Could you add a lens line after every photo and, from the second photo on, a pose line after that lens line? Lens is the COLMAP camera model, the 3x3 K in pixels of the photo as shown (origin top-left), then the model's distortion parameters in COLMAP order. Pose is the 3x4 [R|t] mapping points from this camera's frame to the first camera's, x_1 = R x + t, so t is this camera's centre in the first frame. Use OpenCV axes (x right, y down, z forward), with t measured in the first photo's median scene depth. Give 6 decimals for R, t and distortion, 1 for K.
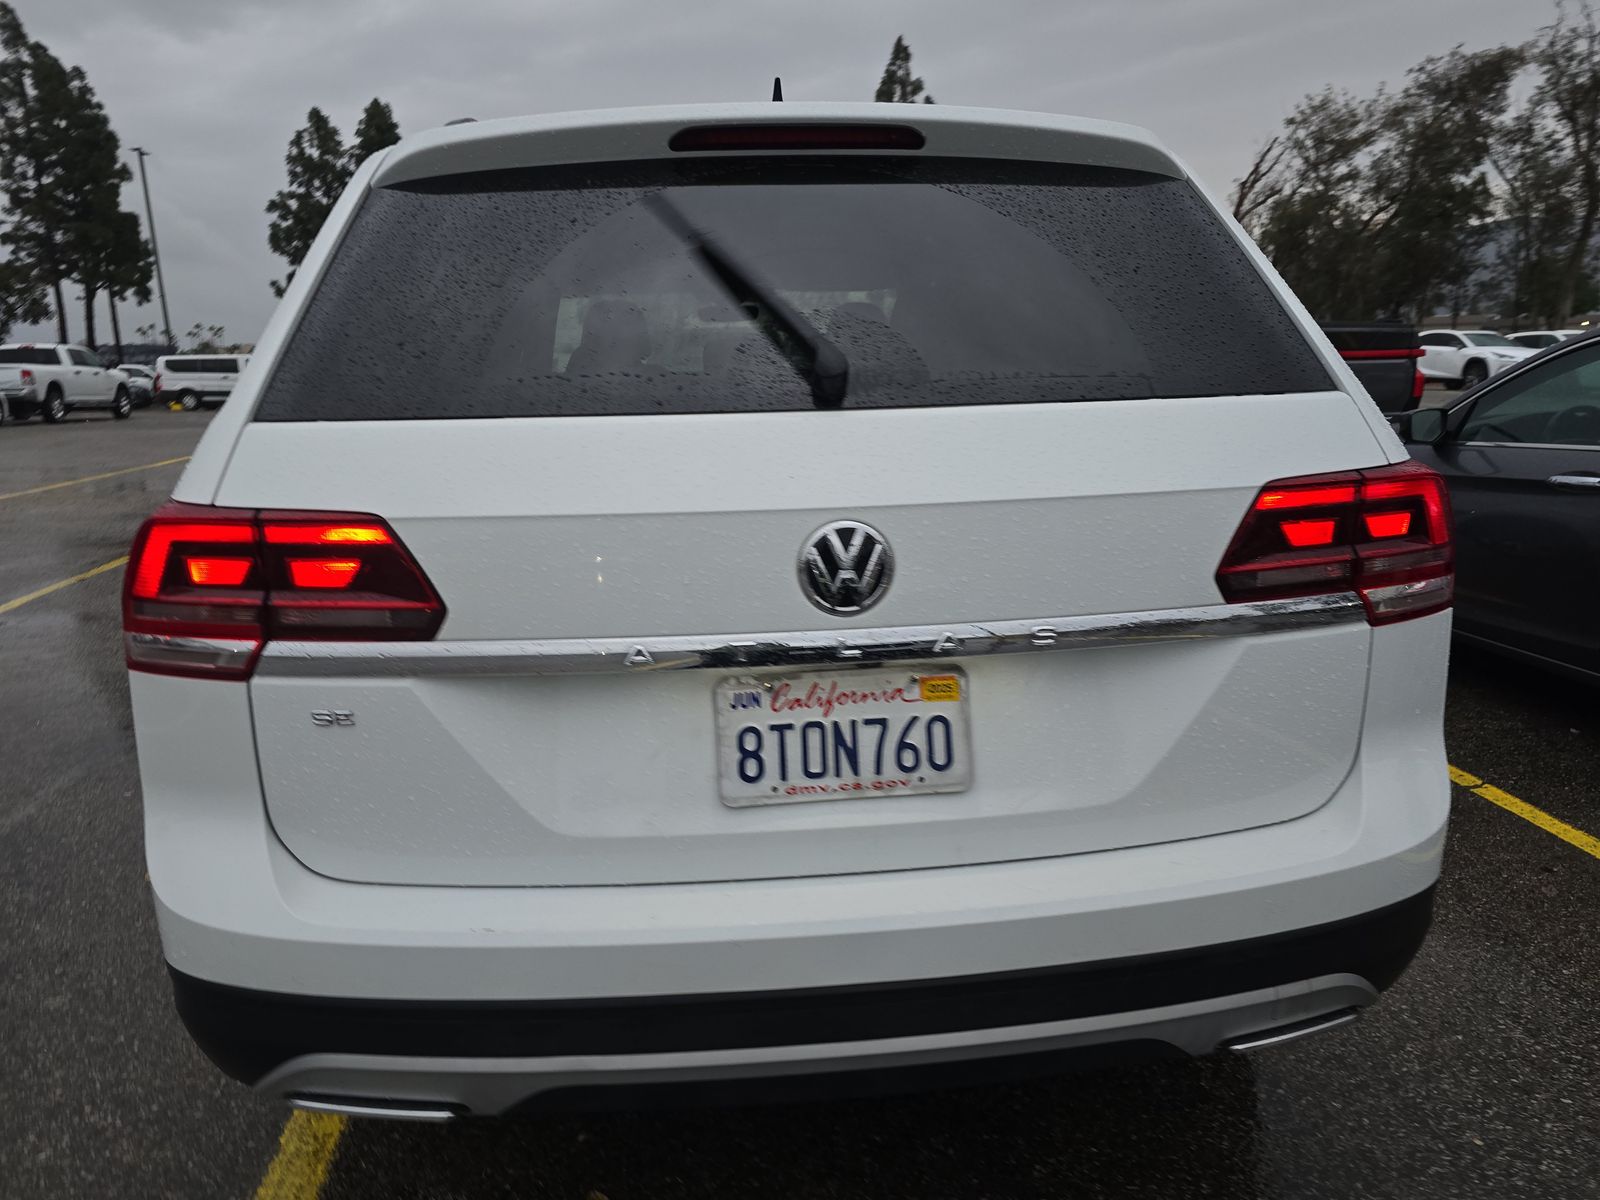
lens RADIAL K [[1099.6, 0, 810.8], [0, 1099.6, 607.9], [0, 0, 1]] dist [0.033520, -0.014144]
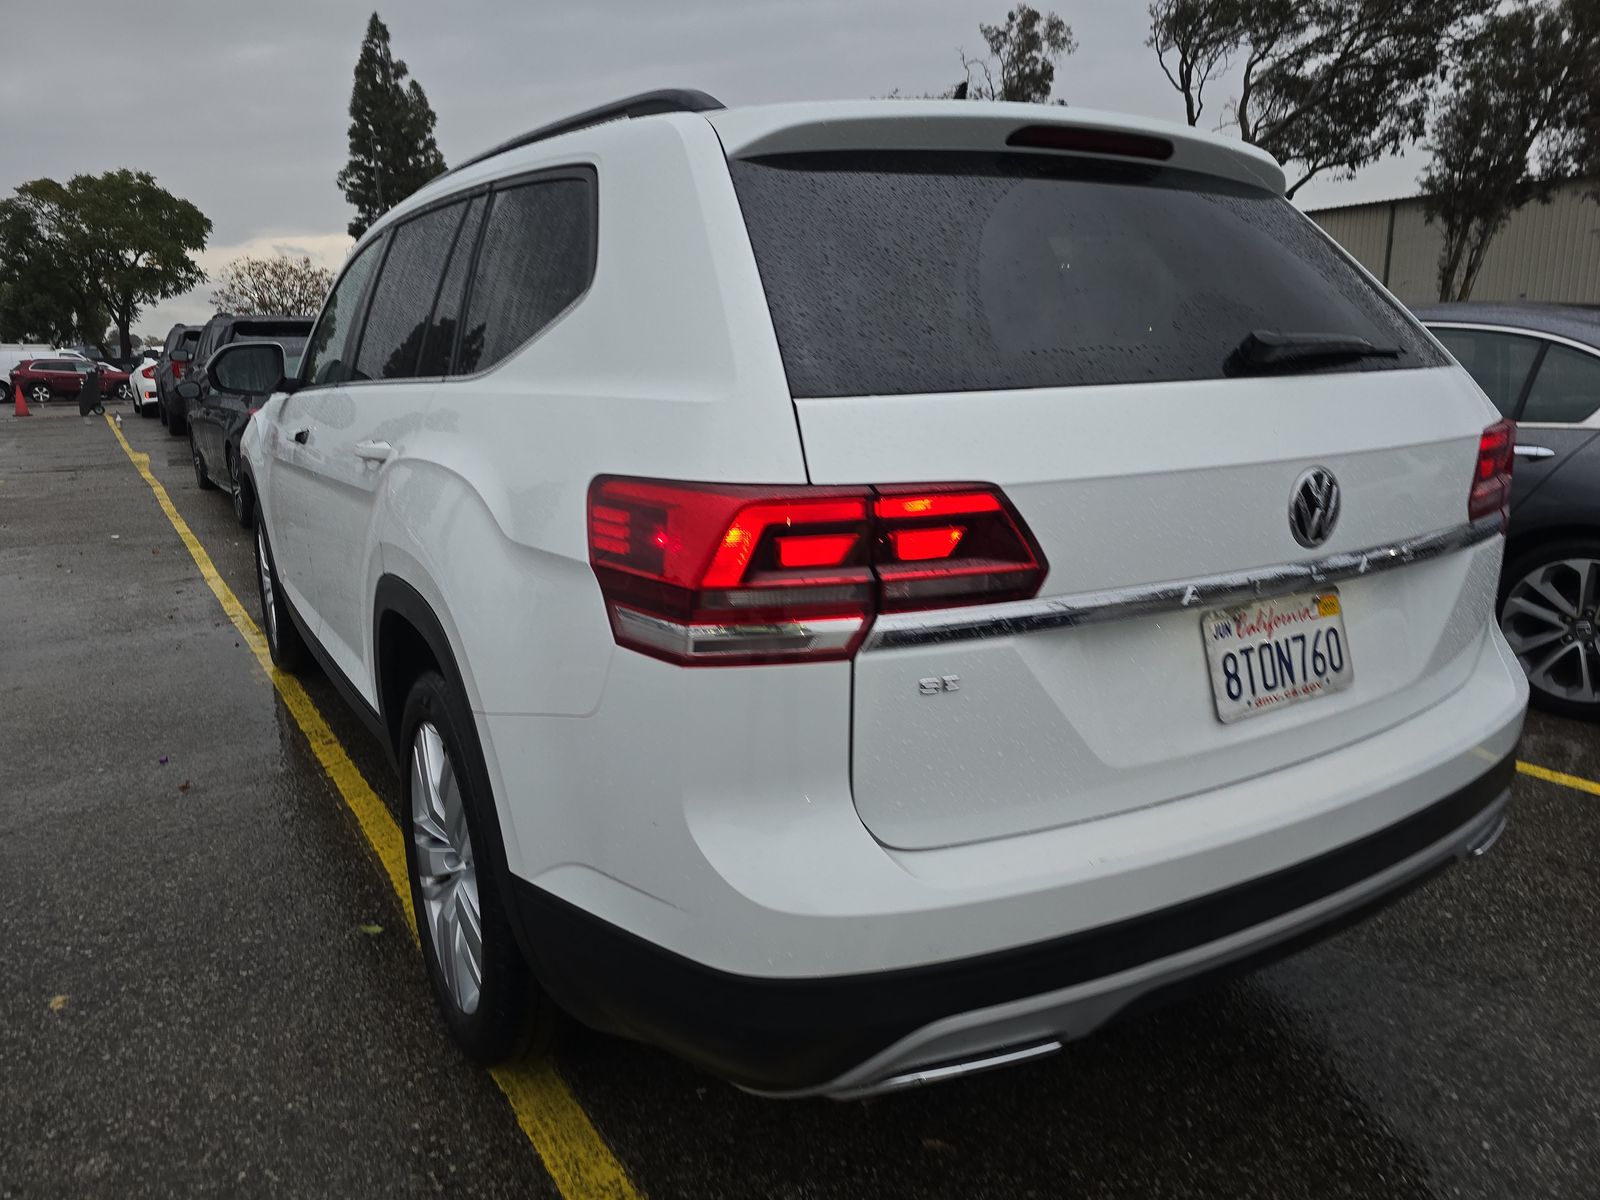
lens RADIAL K [[1099.6, 0, 824.3], [0, 1099.6, 610.2], [0, 0, 1]] dist [0.033520, -0.014144]
pose [[0.899724, -0.094746, 0.426051, -0.920496], [0.094705, 0.995277, 0.021335, -0.001587], [-0.426060, 0.021153, 0.904448, 0.125049]]
